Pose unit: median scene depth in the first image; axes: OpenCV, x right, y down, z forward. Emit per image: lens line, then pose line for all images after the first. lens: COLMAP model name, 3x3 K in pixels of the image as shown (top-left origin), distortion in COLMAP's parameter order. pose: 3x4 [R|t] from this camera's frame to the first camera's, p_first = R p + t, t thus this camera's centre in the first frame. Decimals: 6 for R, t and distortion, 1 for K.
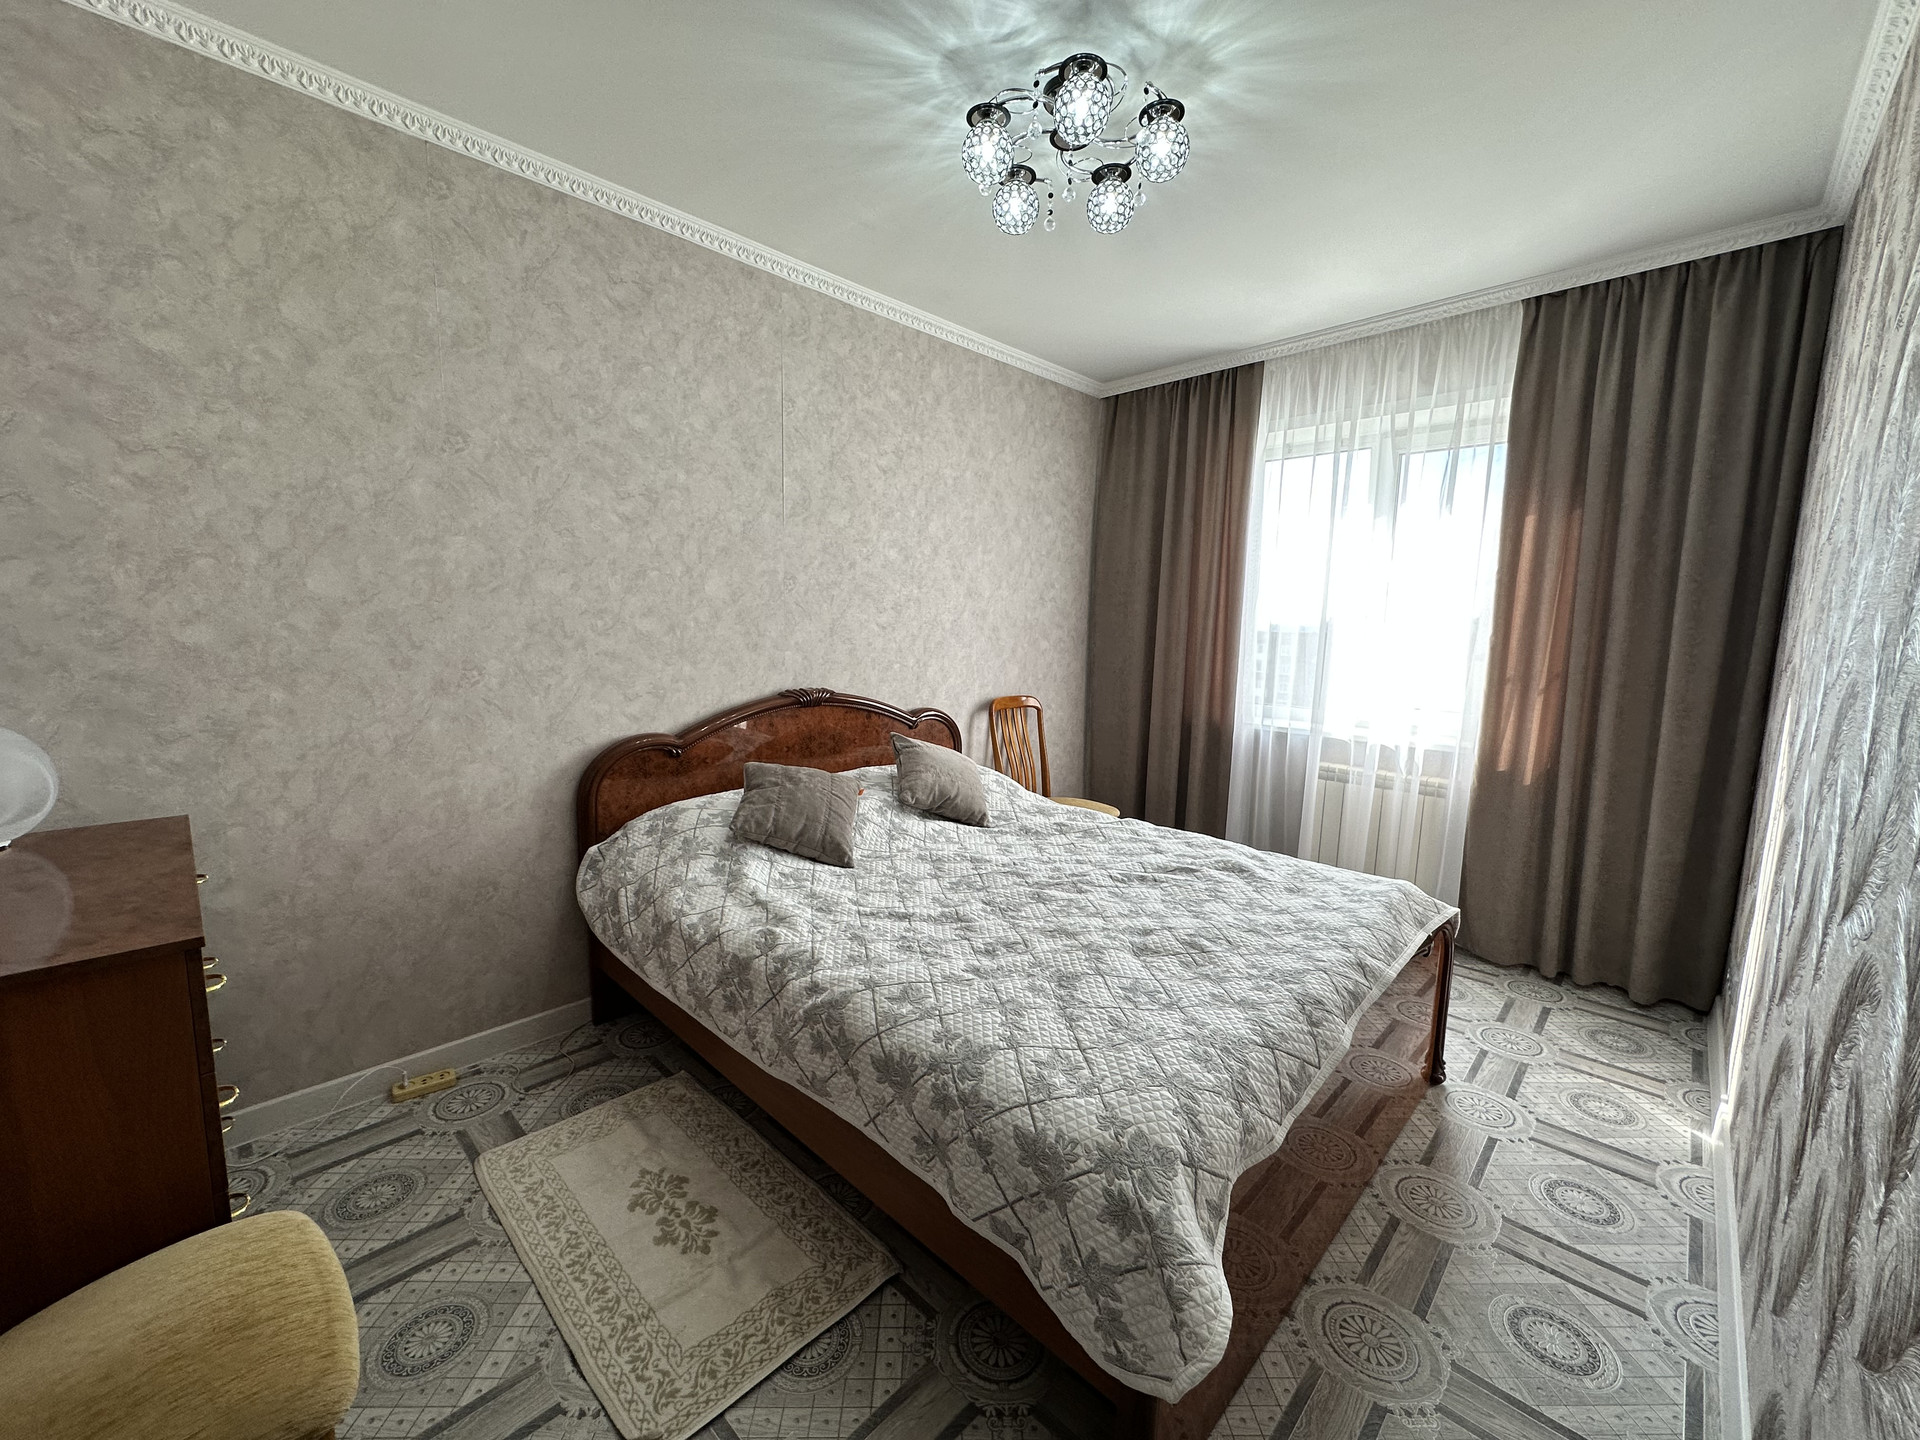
lens RADIAL K [[768.8, 0, 956.7], [0, 768.8, 718.6], [0, 0, 1]] dist [-0.005196, 0.001065]
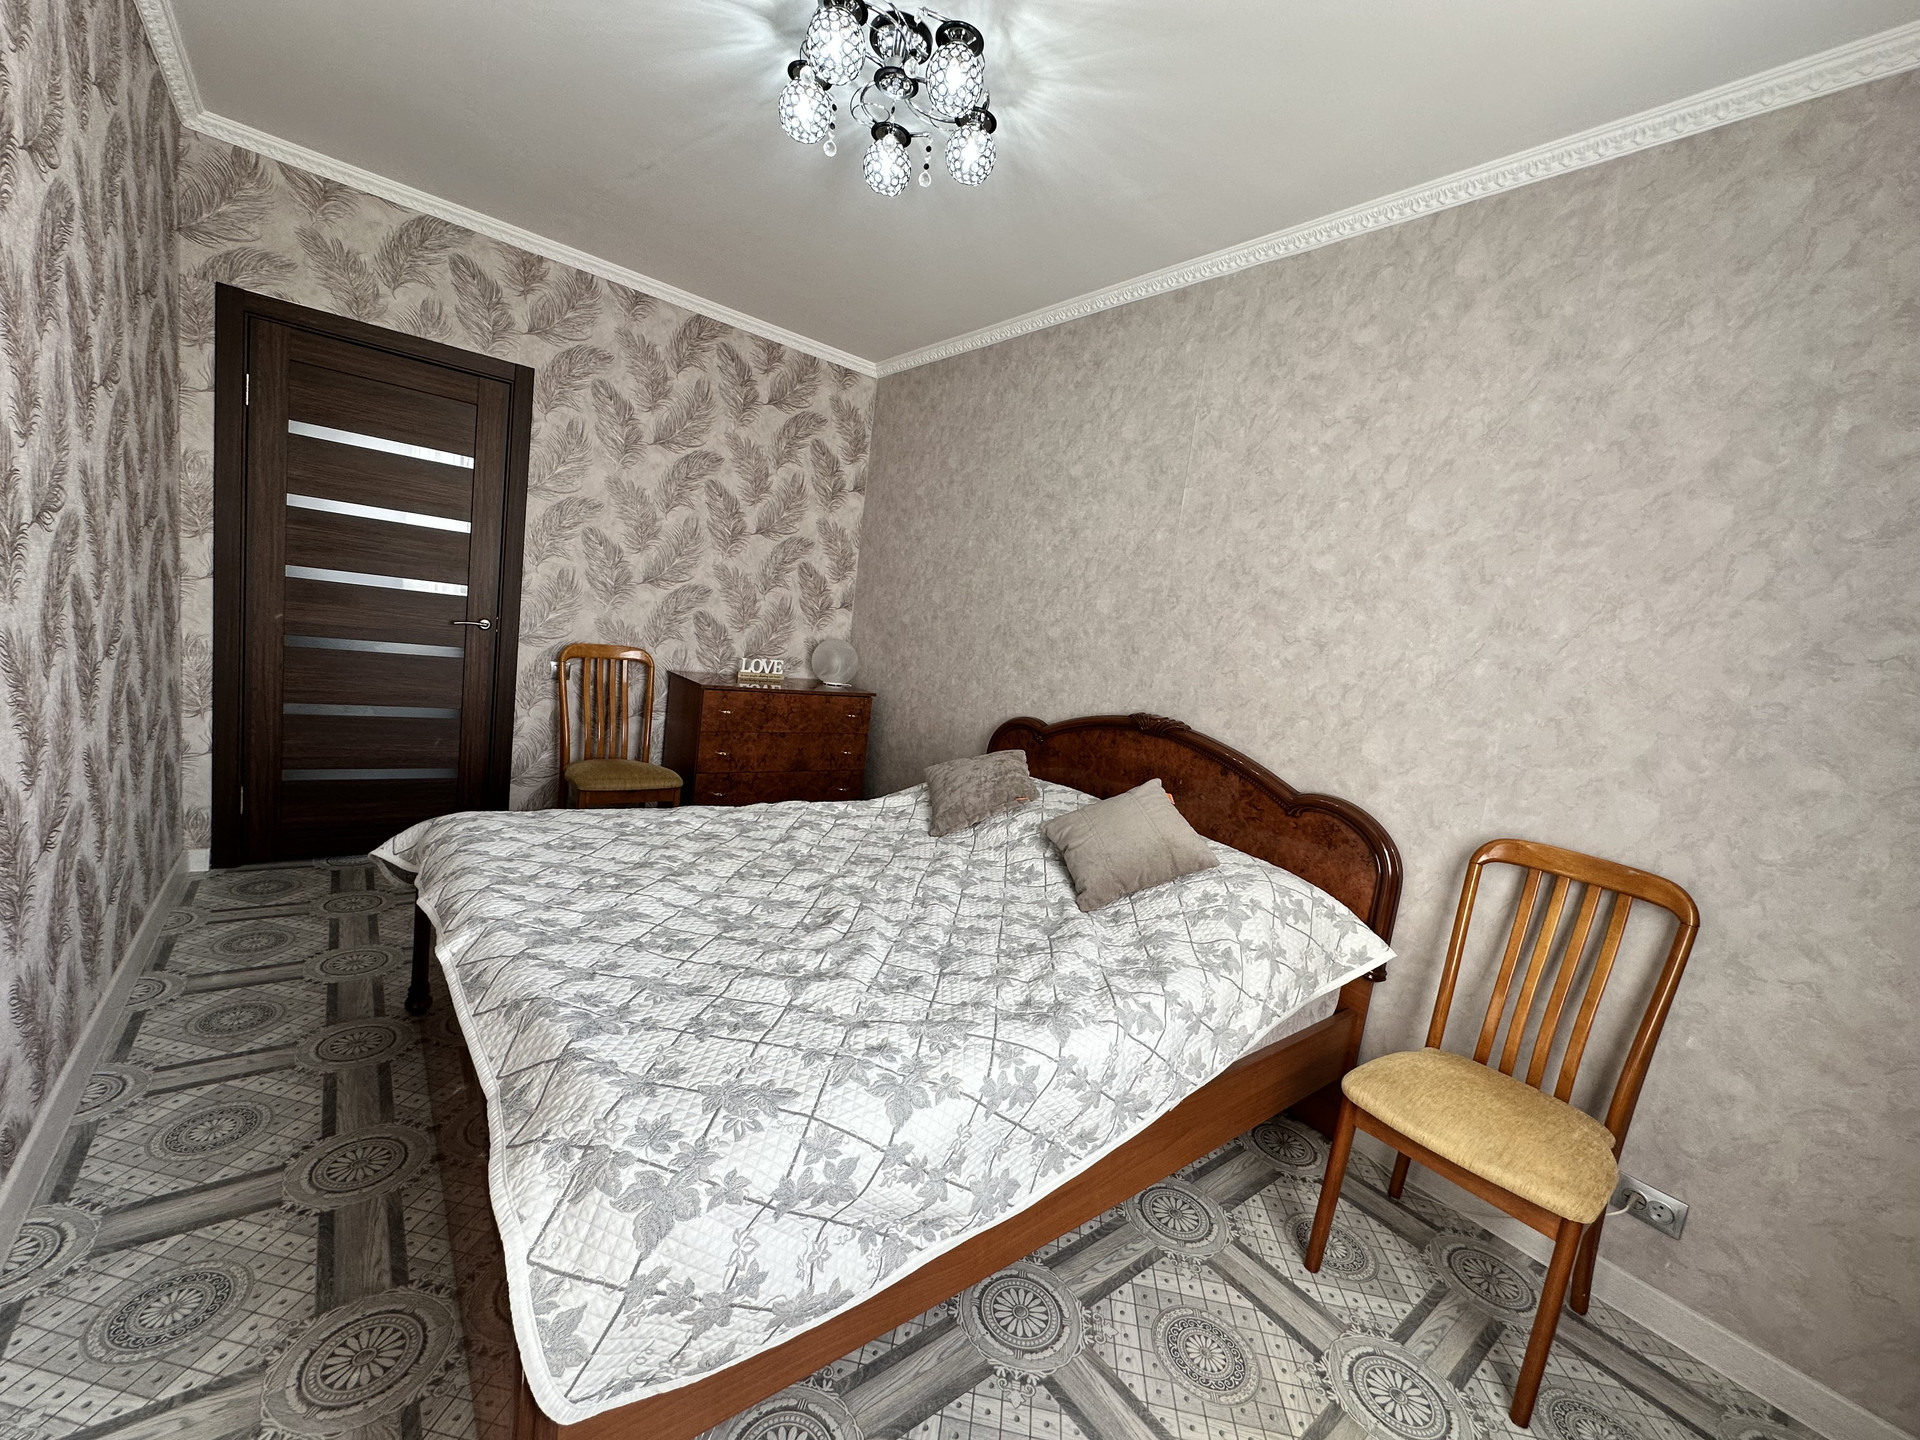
lens RADIAL K [[768.8, 0, 959.9], [0, 768.8, 719.6], [0, 0, 1]] dist [-0.005196, 0.001065]
pose [[-0.125175, 0.088677, -0.988164, 1.036395], [-0.261609, 0.957799, 0.119092, -0.117270], [0.957022, 0.273420, -0.096694, 1.242603]]
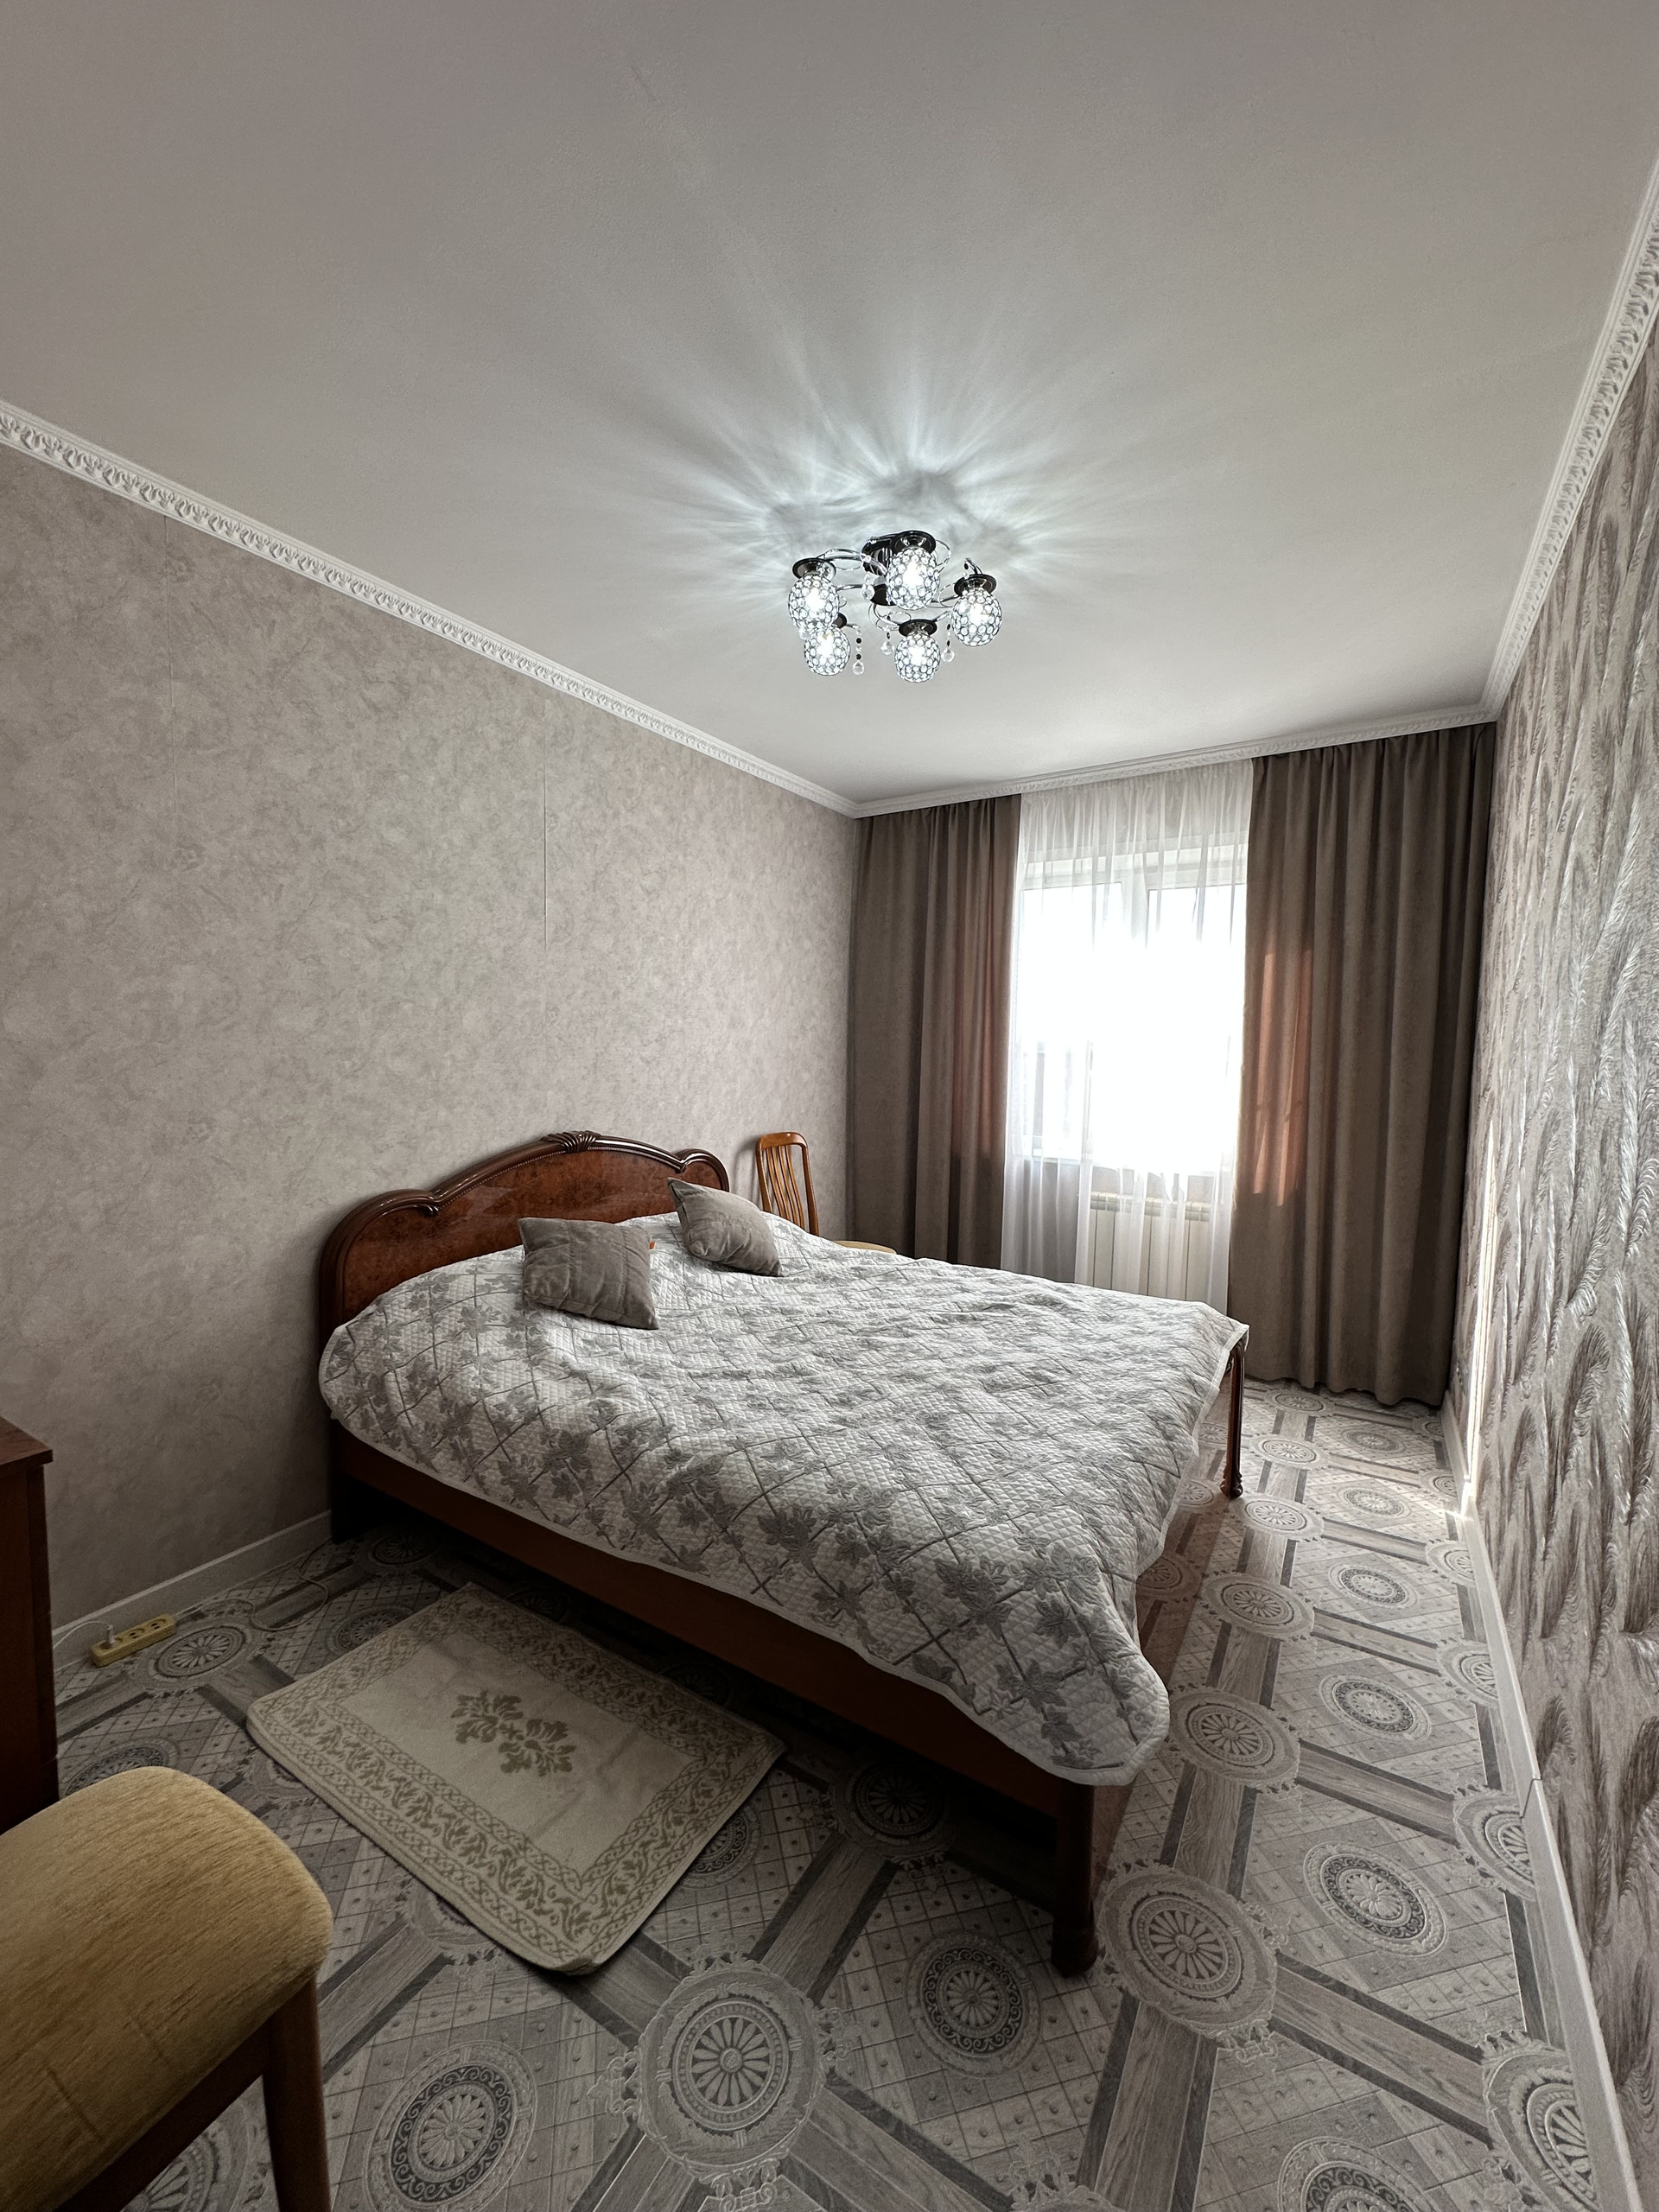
lens RADIAL K [[885.7, 0, 826.8], [0, 885.7, 1103.8], [0, 0, 1]] dist [-0.005196, 0.001065]
pose [[0.976608, -0.018948, 0.214189, -0.179132], [0.030764, 0.998175, -0.051967, -0.013518], [-0.212814, 0.057341, 0.975409, -0.092820]]
